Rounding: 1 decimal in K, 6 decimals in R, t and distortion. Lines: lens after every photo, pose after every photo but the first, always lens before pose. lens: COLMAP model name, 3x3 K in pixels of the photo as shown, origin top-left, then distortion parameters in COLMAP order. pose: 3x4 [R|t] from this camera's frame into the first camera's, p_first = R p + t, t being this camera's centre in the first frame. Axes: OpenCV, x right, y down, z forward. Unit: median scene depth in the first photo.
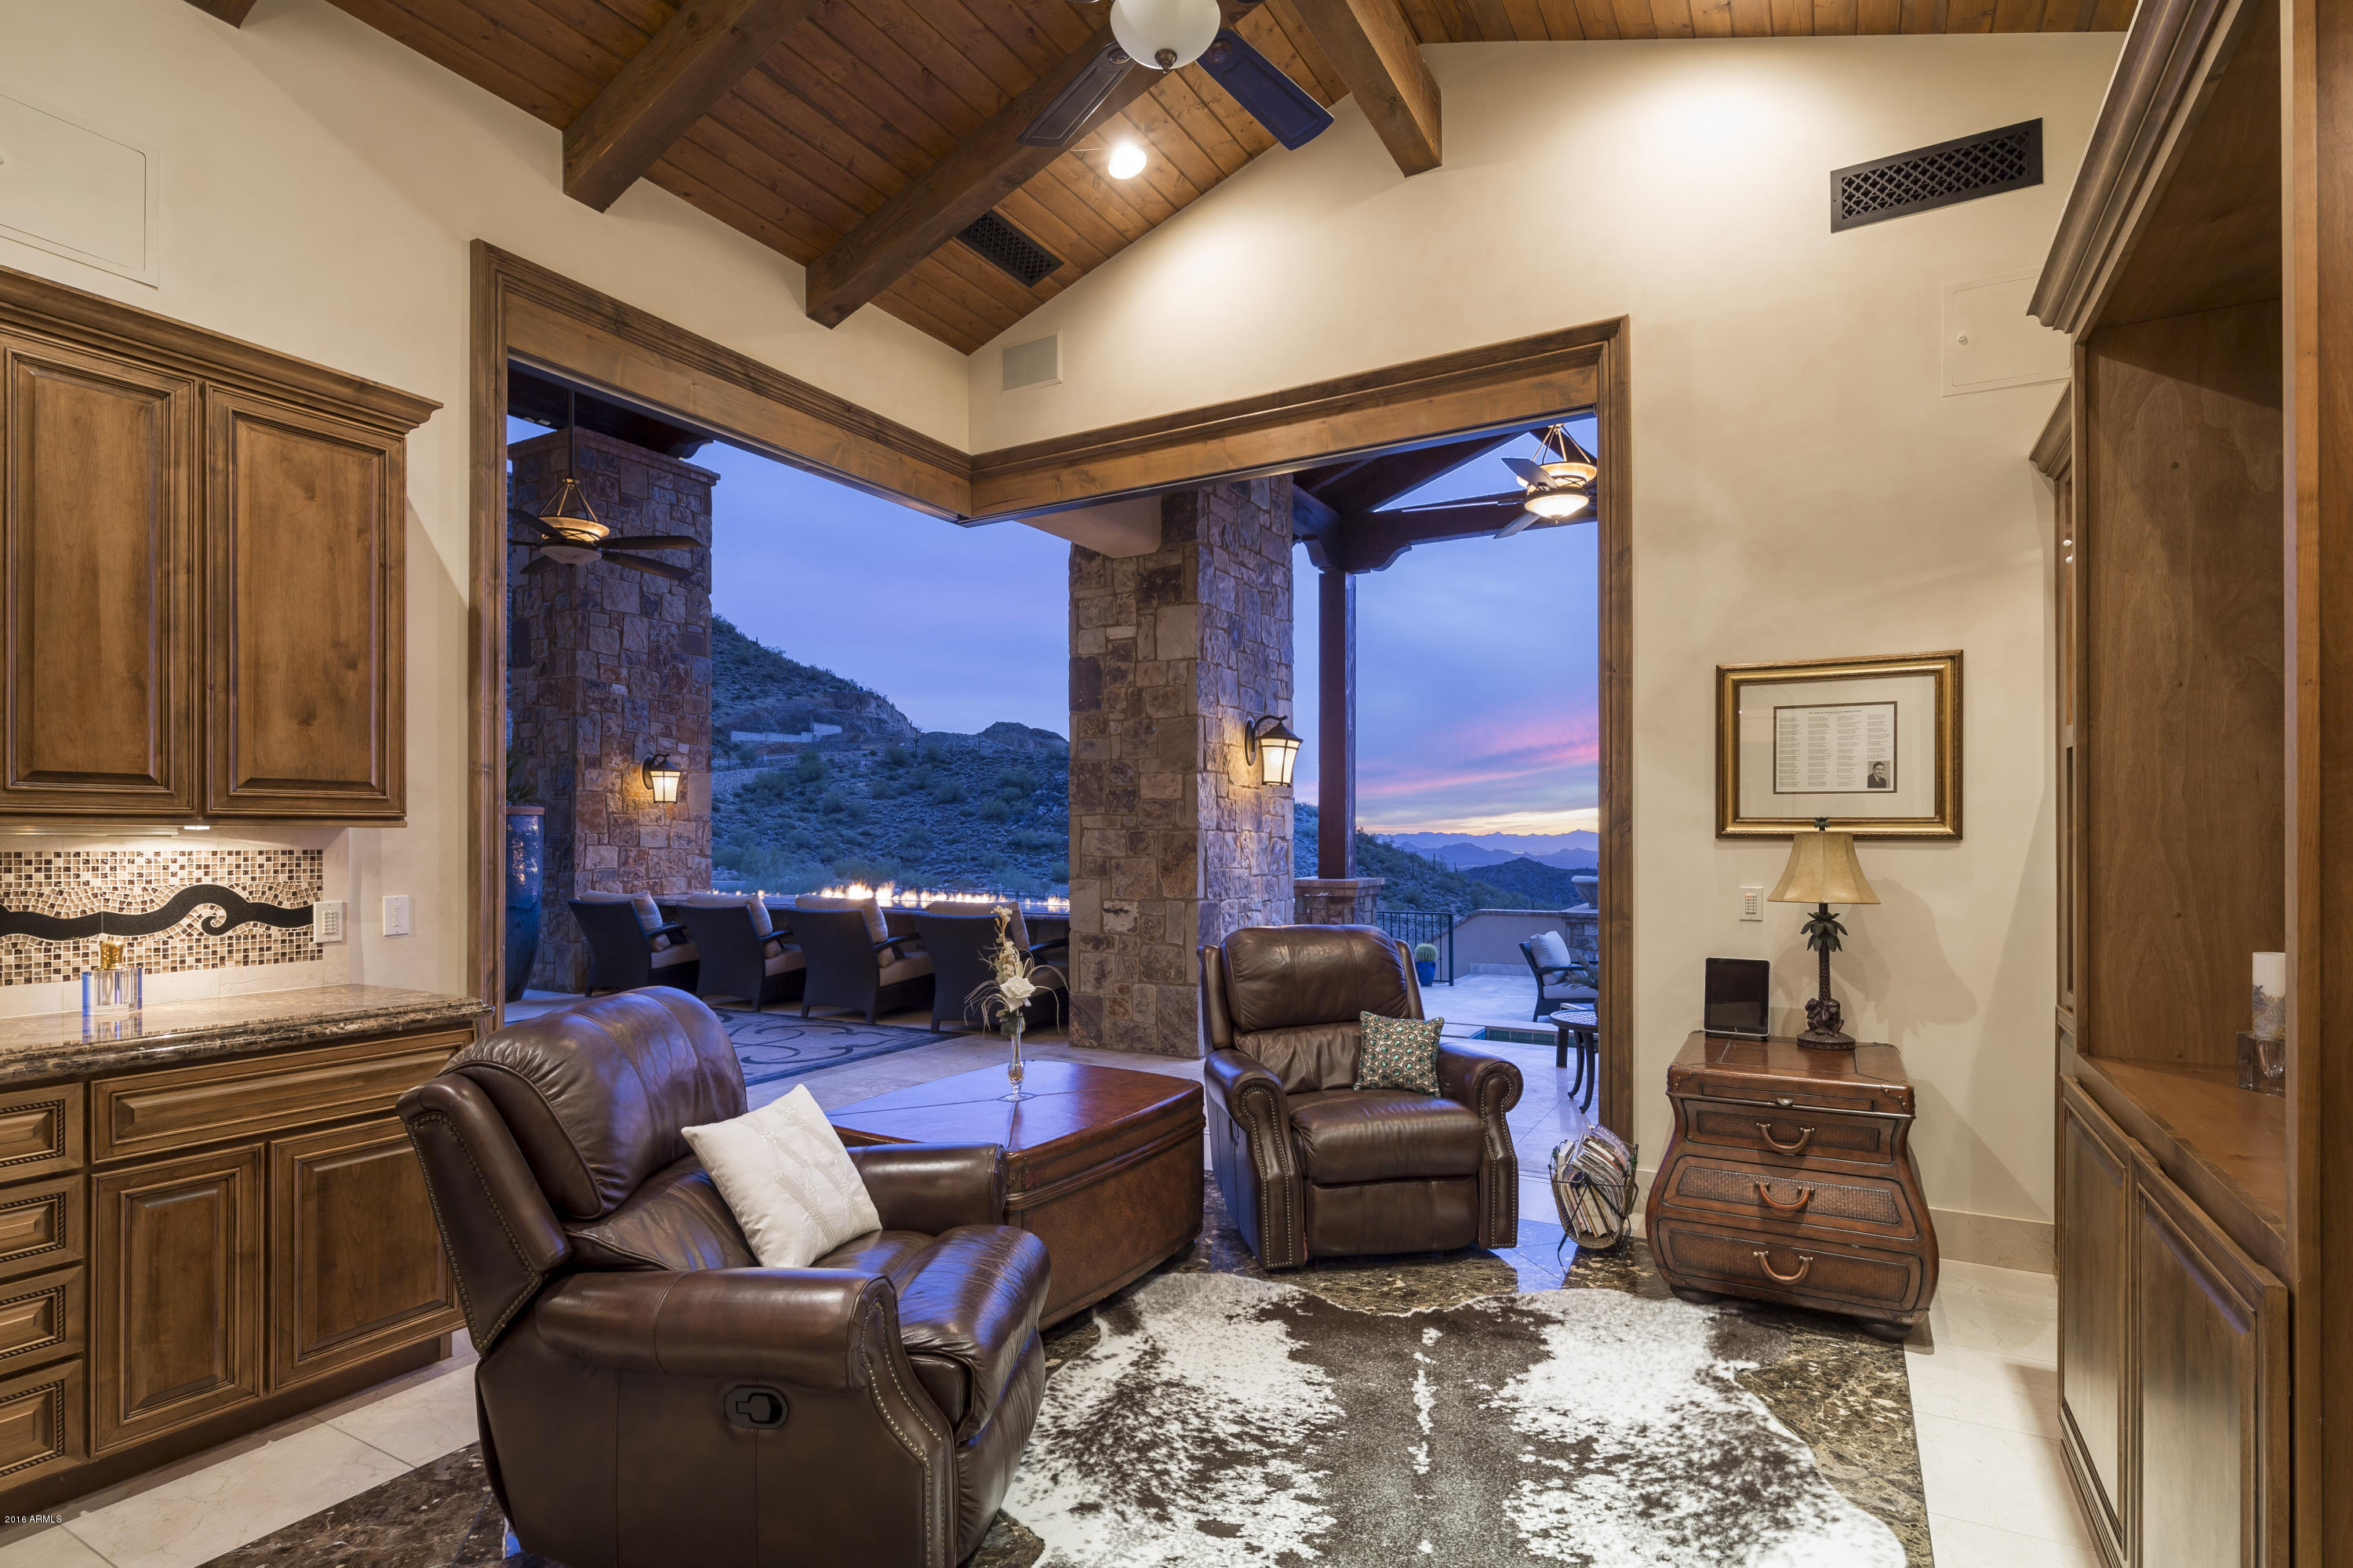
lens RADIAL K [[1149.9, 0, 1163.9], [0, 1149.9, 837.6], [0, 0, 1]] dist [0.002843, 0.000101]
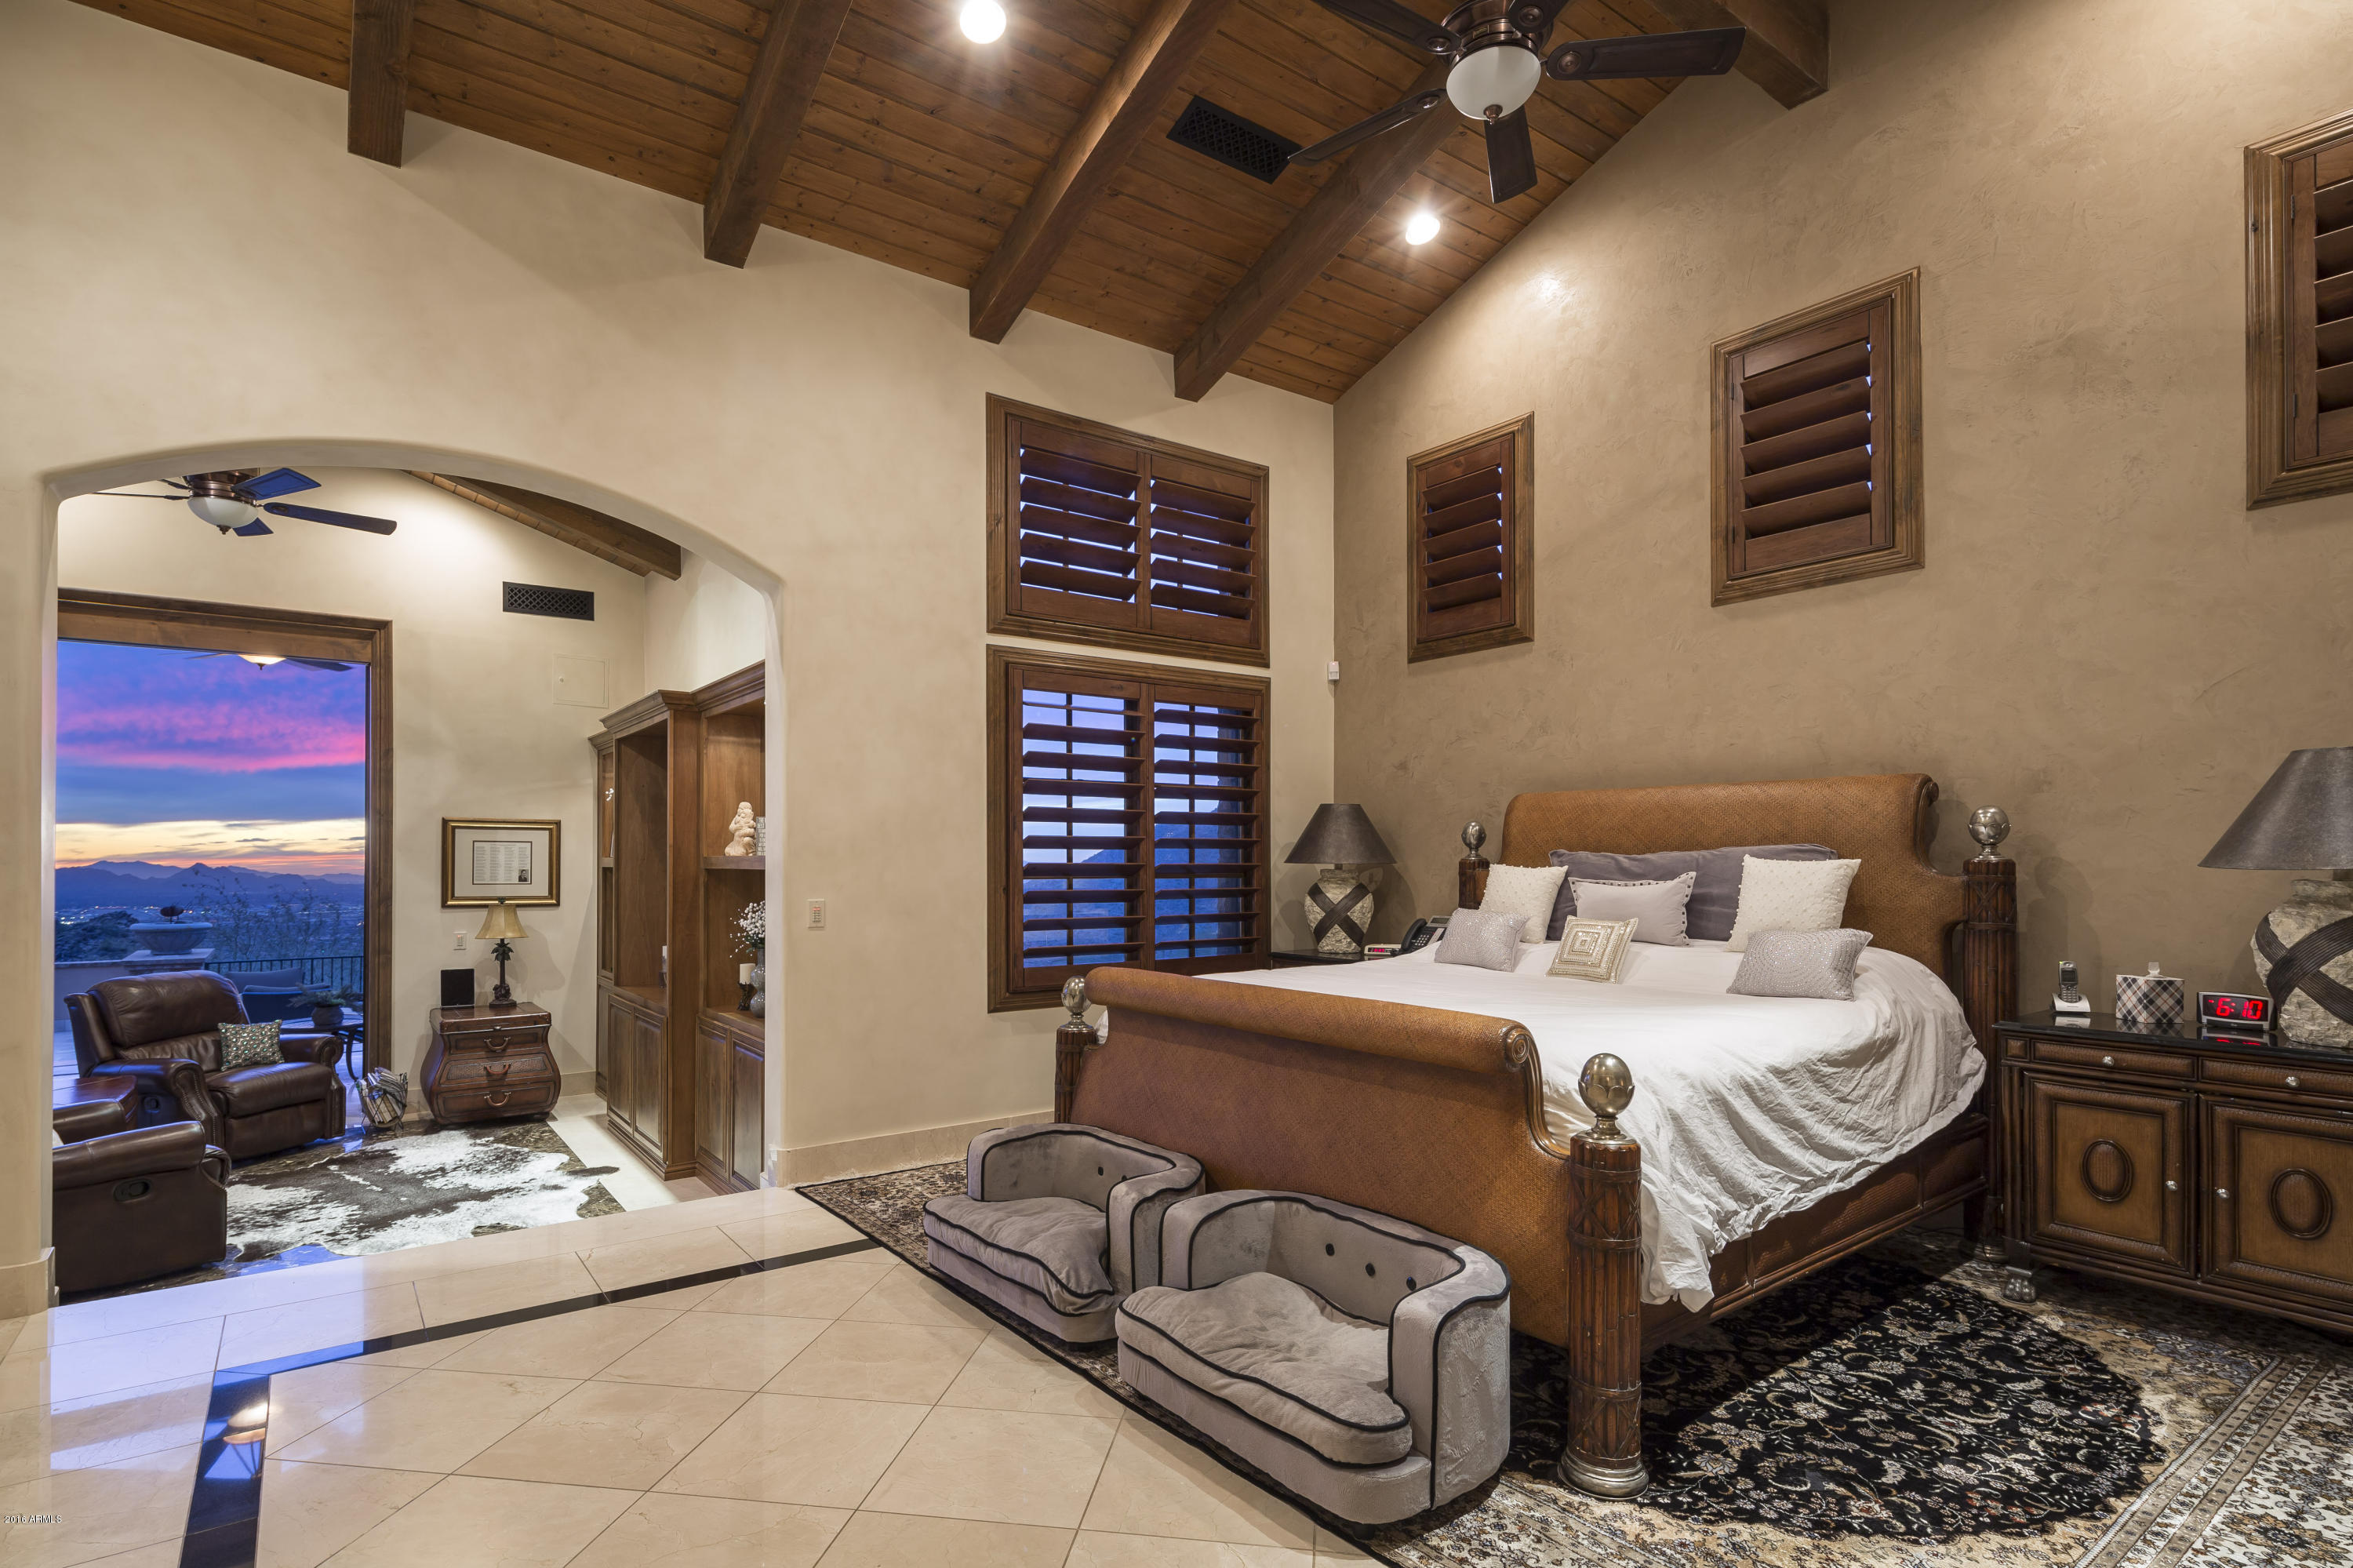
lens RADIAL K [[1149.9, 0, 1163.9], [0, 1149.9, 837.6], [0, 0, 1]] dist [0.002843, 0.000101]
pose [[0.397595, 0.019865, 0.917346, -0.907803], [0.003965, 0.999719, -0.023367, -0.075338], [-0.917553, 0.012928, 0.397404, -0.979428]]
